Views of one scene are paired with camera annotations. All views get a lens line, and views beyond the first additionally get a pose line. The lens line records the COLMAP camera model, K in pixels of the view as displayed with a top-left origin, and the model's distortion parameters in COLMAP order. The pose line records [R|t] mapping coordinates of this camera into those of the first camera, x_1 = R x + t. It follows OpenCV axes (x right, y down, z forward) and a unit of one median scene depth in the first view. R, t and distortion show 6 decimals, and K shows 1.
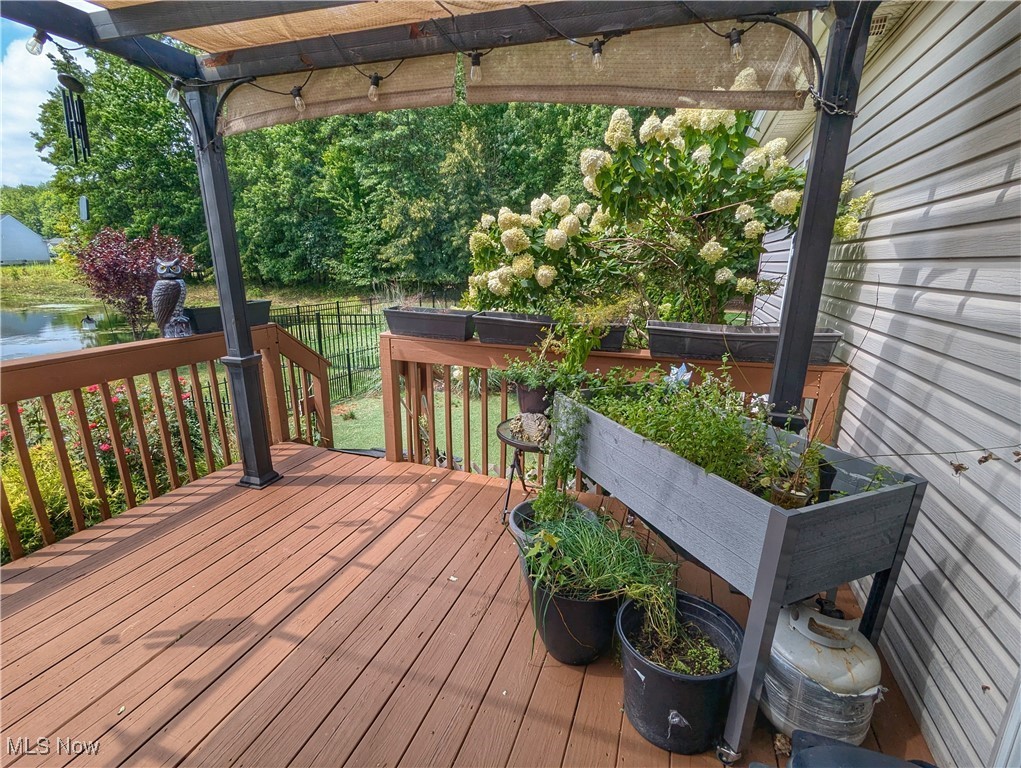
lens RADIAL K [[477.9, 0, 508.4], [0, 477.9, 393.6], [0, 0, 1]] dist [-0.009669, 0.000250]
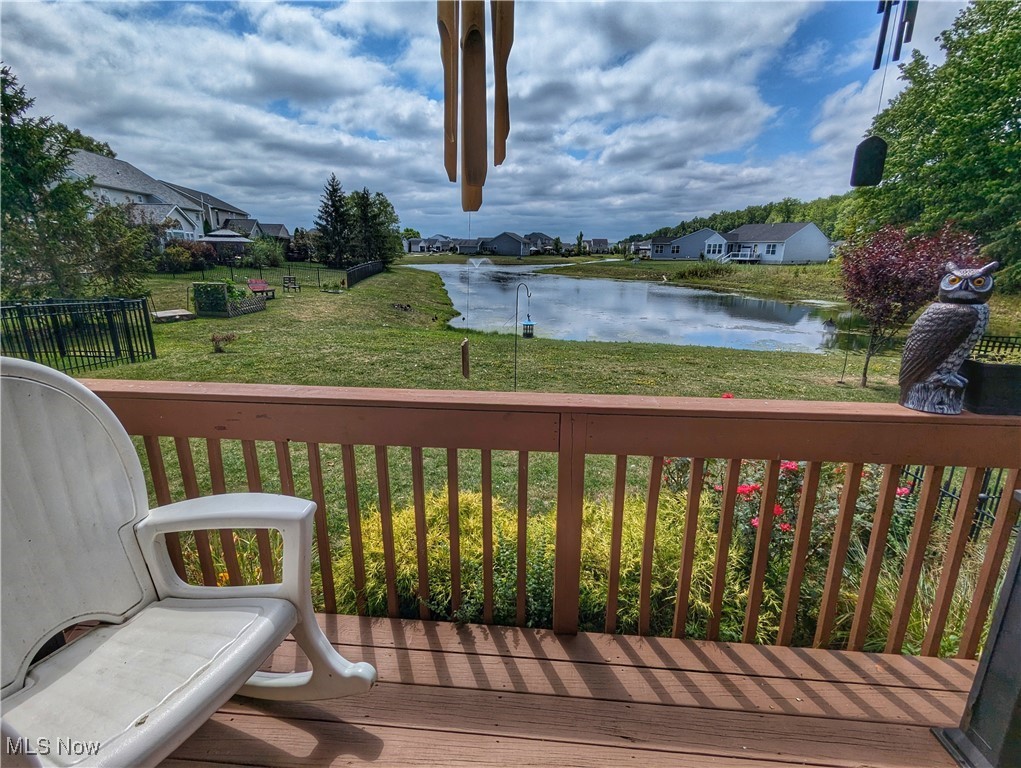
lens RADIAL K [[477.9, 0, 509.6], [0, 477.9, 379.6], [0, 0, 1]] dist [-0.009669, 0.000250]
pose [[0.239811, 0.235528, -0.941816, -0.100334], [-0.262477, 0.949725, 0.170673, -0.037061], [0.934664, 0.206275, 0.289575, 0.127459]]
